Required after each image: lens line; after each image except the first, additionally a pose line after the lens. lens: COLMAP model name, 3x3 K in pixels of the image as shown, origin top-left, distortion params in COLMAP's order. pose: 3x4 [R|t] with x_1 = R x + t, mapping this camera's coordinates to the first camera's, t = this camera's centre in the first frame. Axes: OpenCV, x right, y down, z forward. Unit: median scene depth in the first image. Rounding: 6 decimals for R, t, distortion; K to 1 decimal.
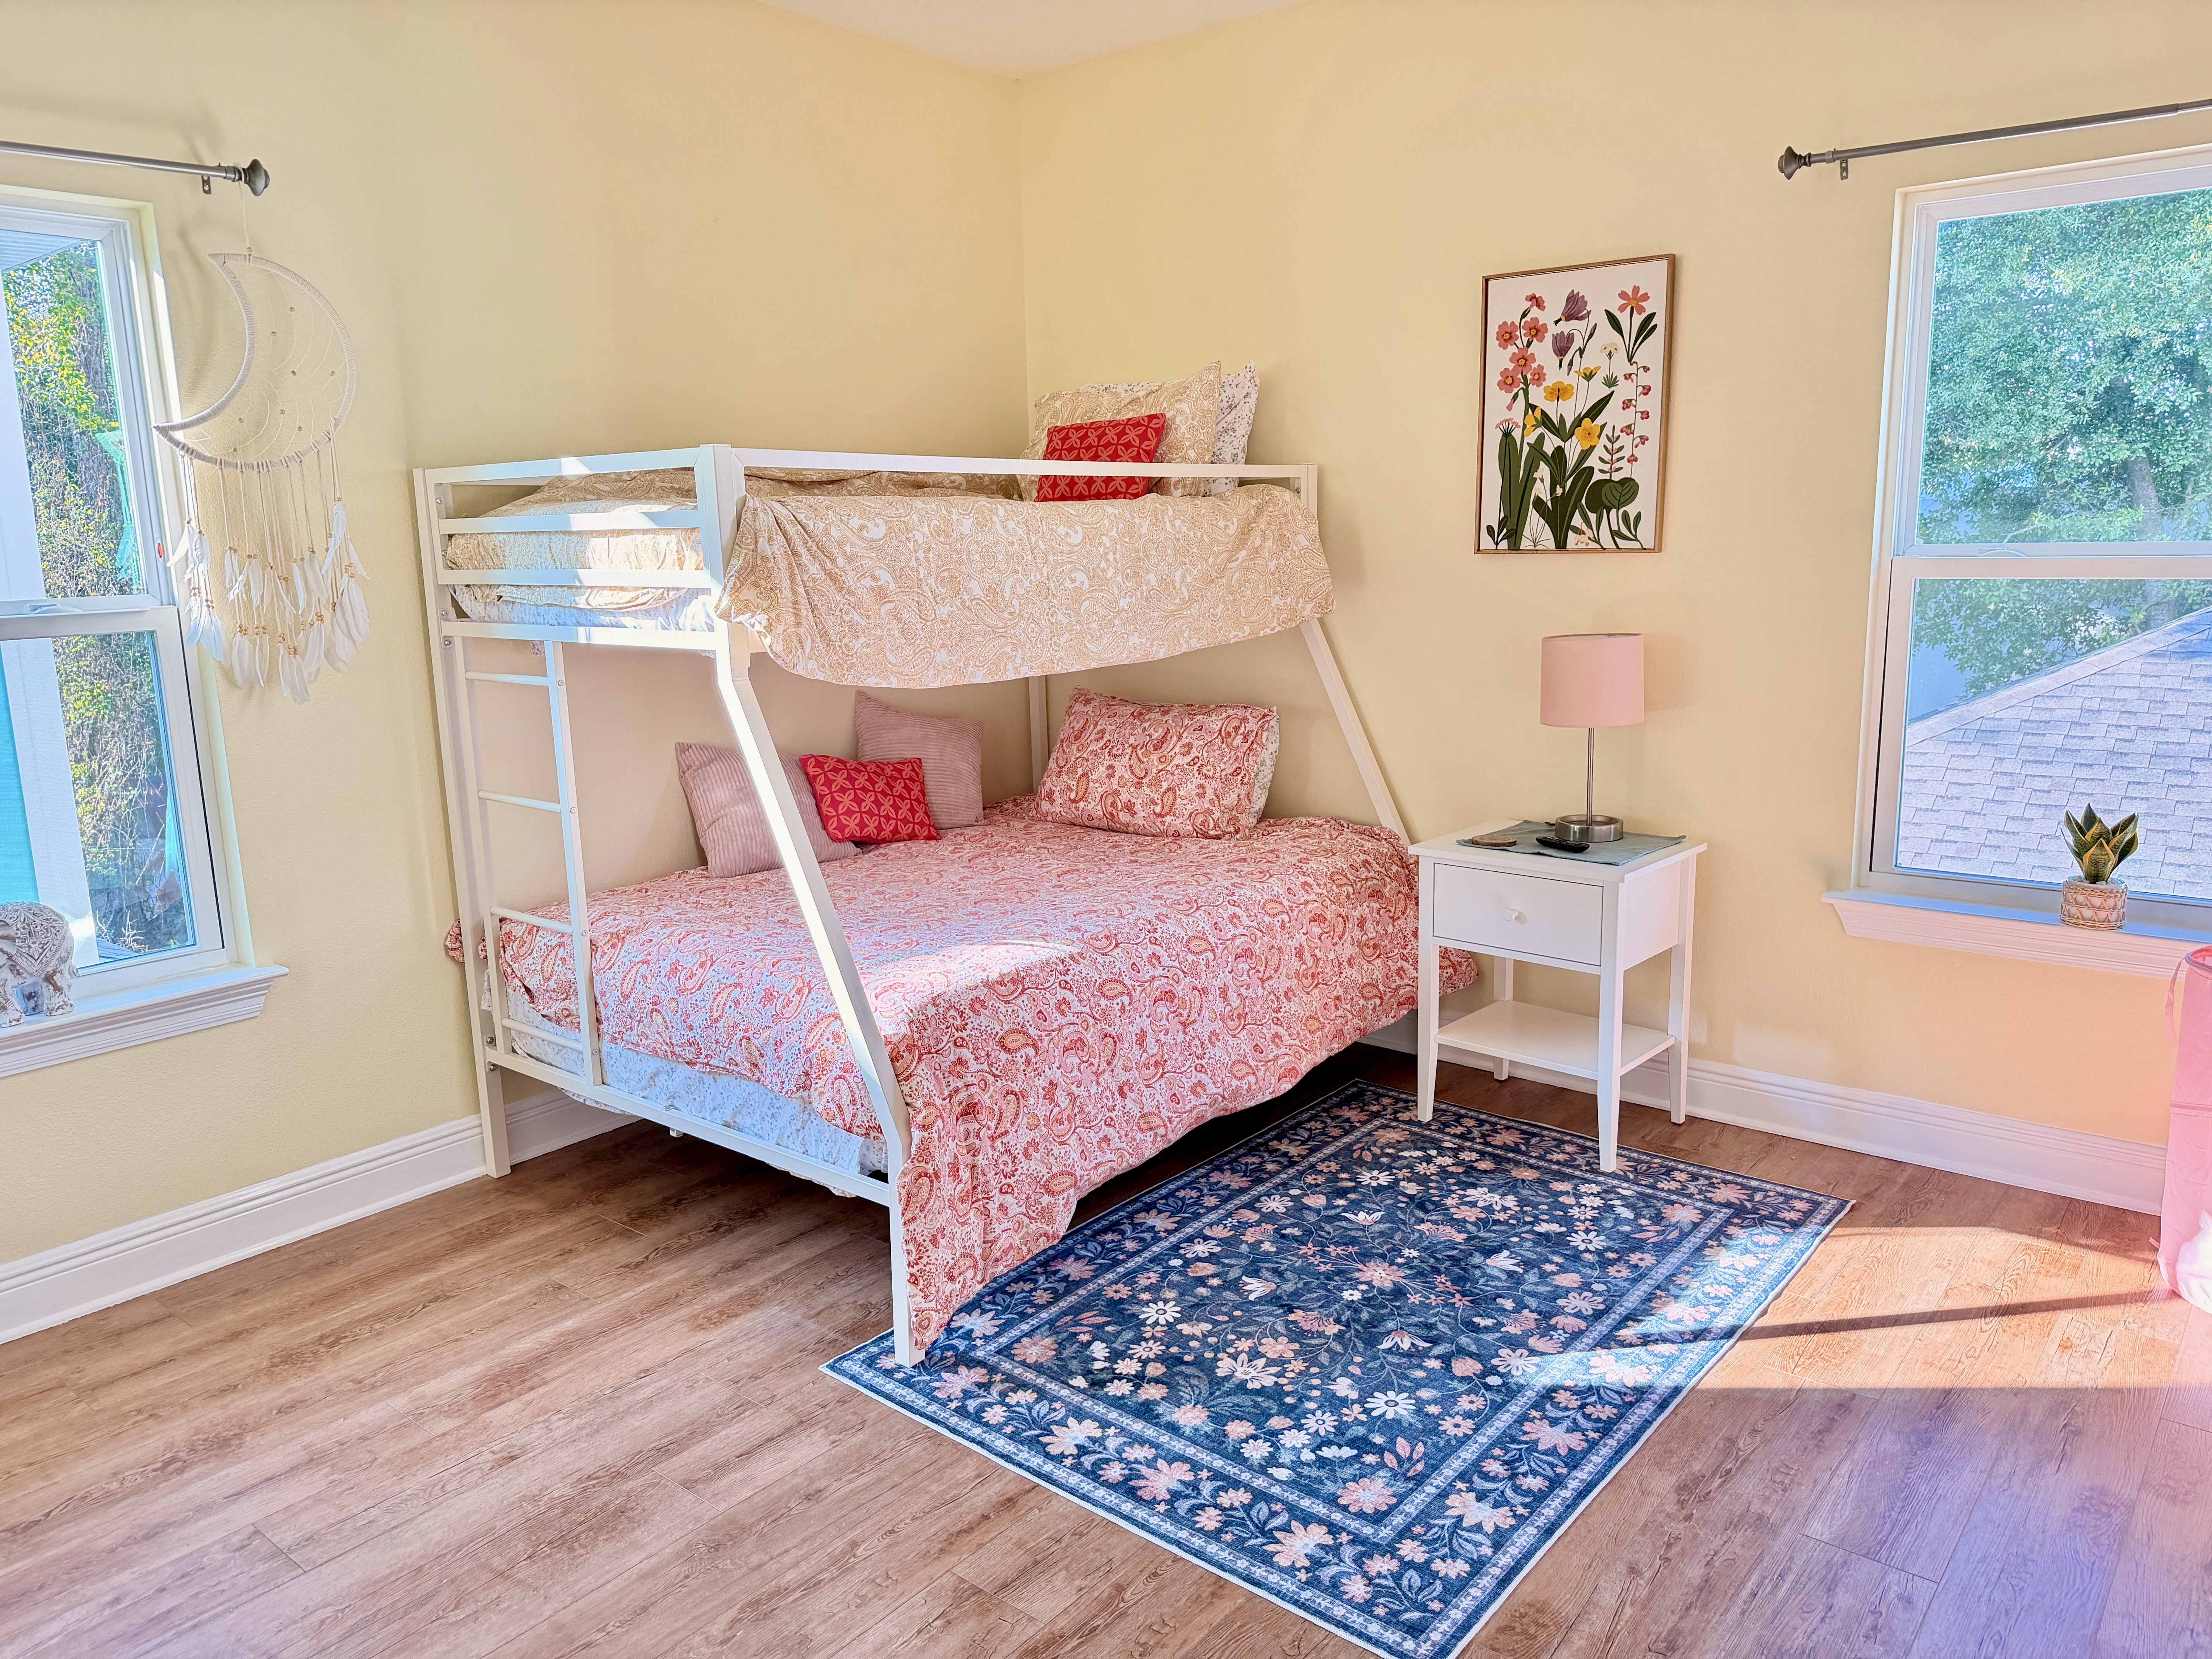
lens RADIAL K [[1547.7, 0, 1114.8], [0, 1547.7, 830.7], [0, 0, 1]] dist [0.167309, -0.300058]
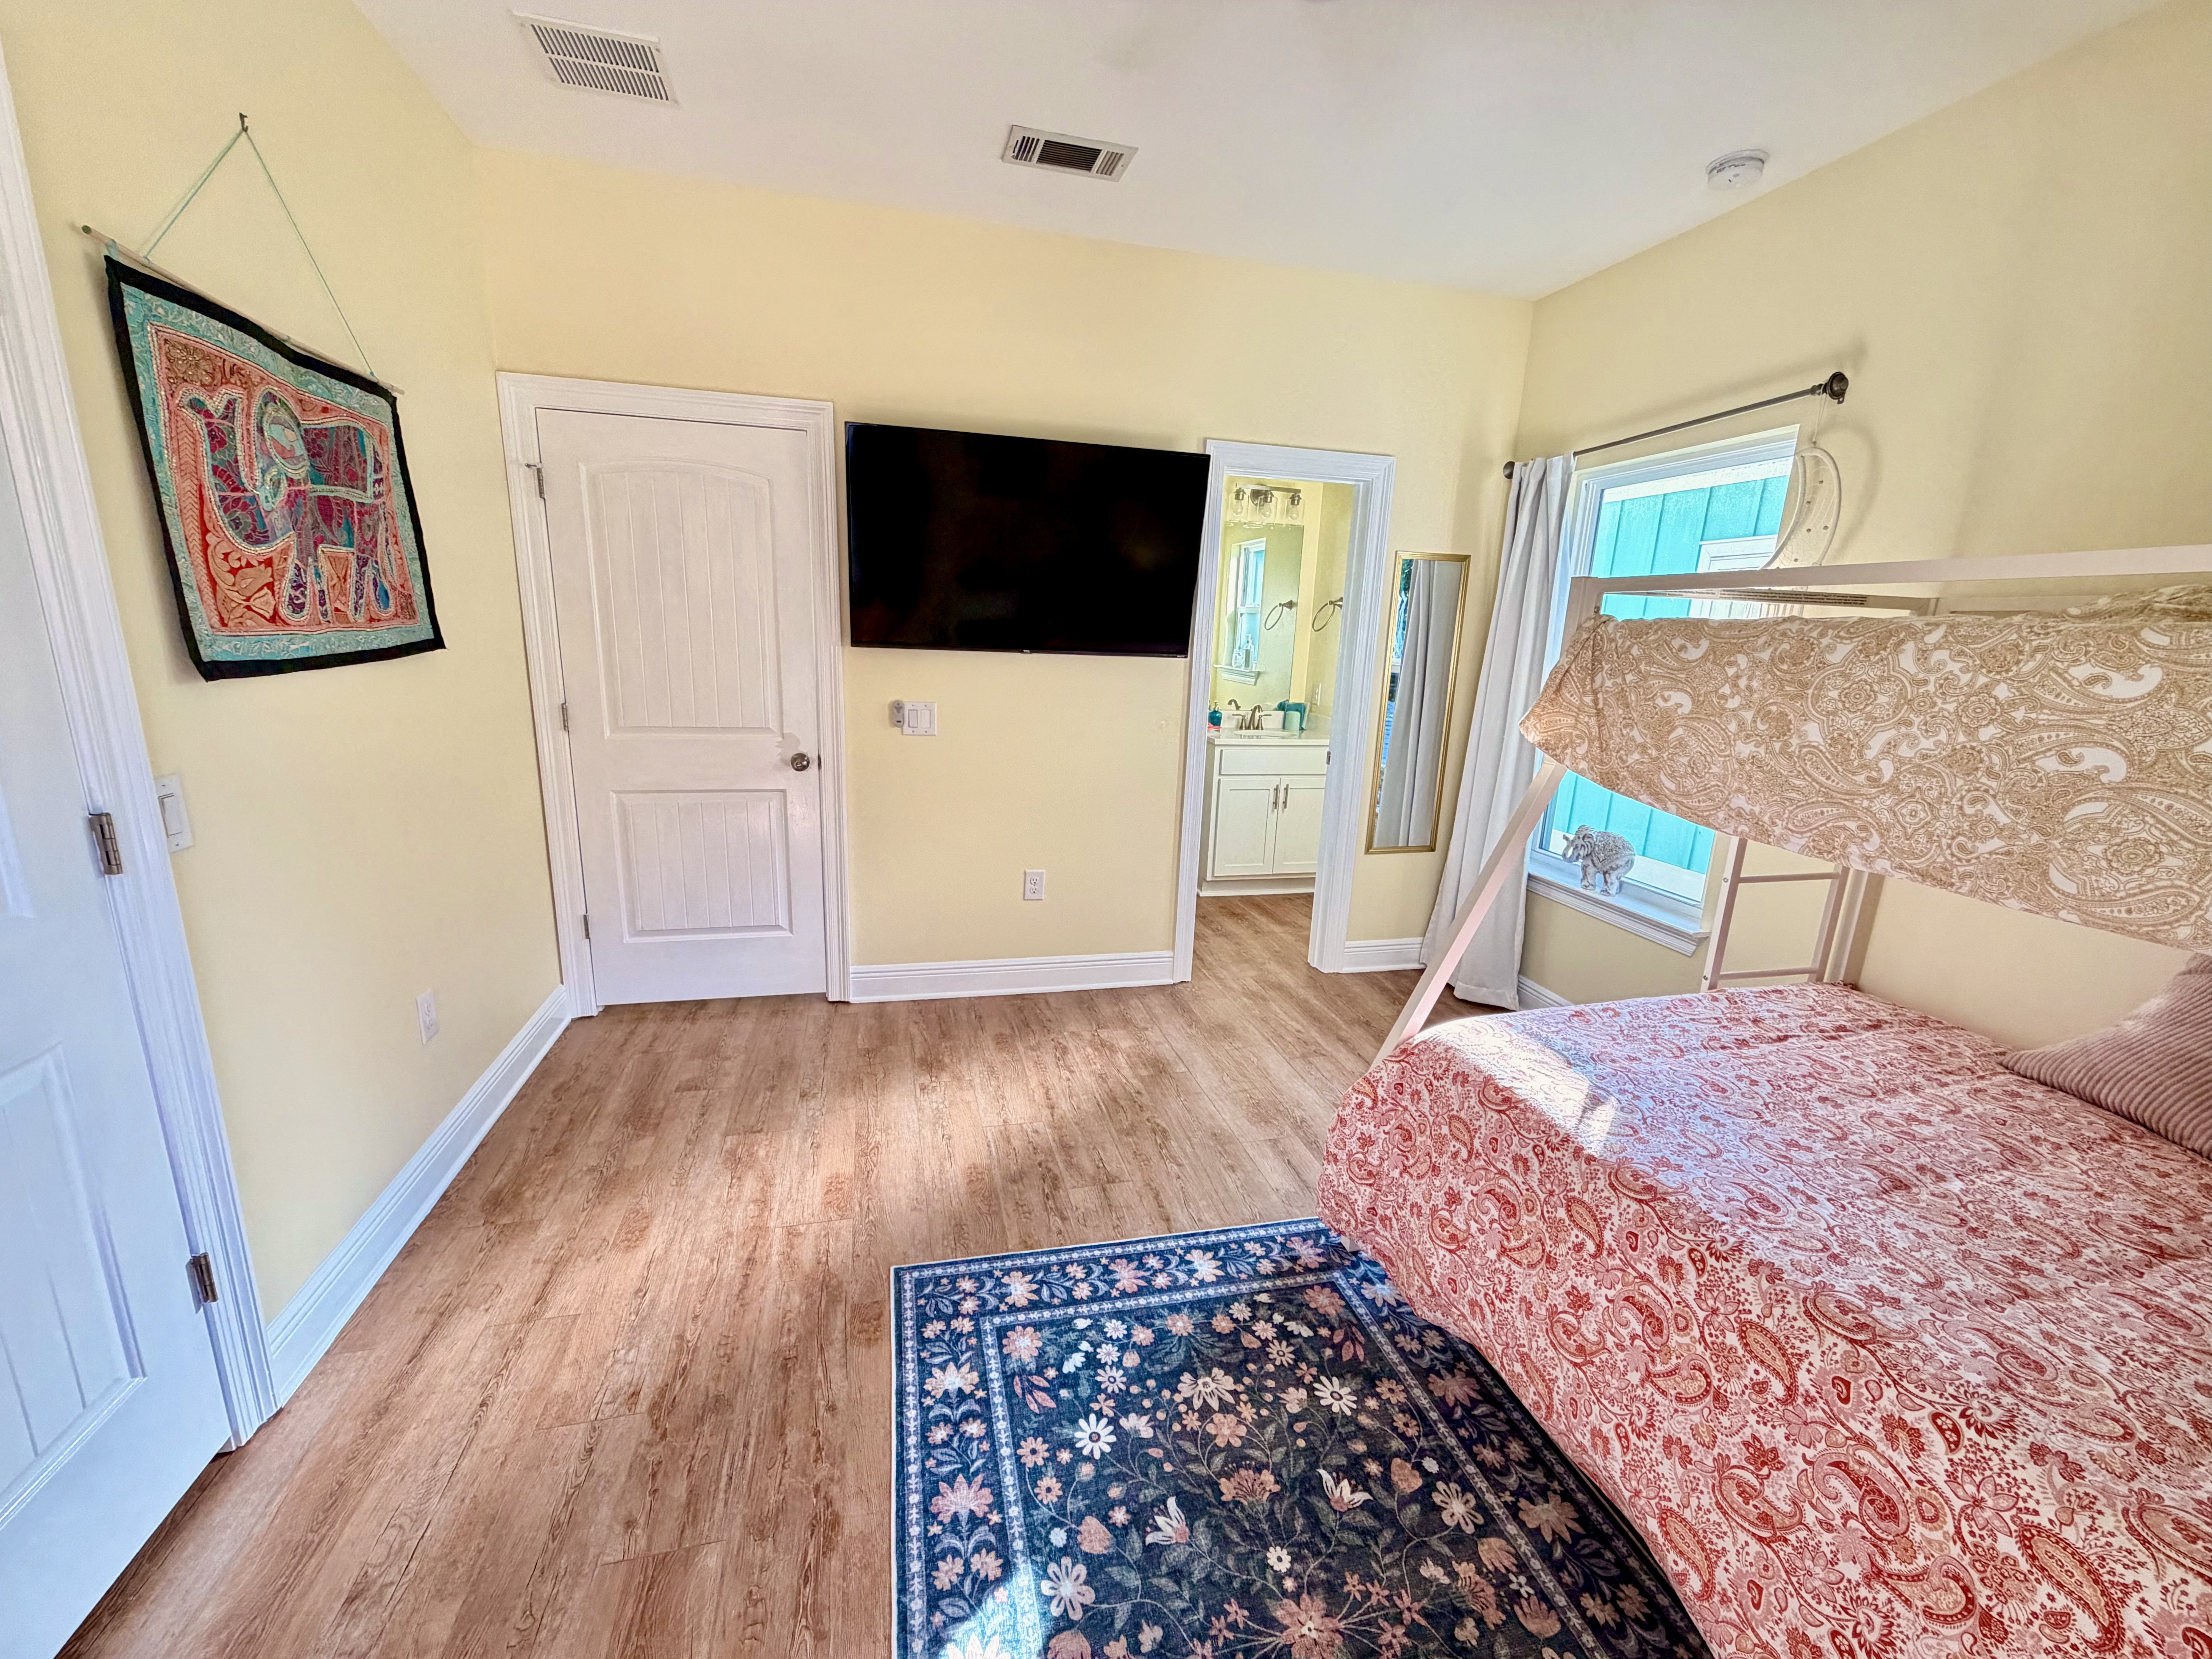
lens RADIAL K [[896.5, 0, 1094.9], [0, 896.5, 841.1], [0, 0, 1]] dist [0.001119, 0.000105]
pose [[-0.603849, 0.182513, -0.775922, 0.603204], [-0.180557, 0.916811, 0.356168, -0.250557], [0.776380, 0.355170, -0.520662, 1.212606]]
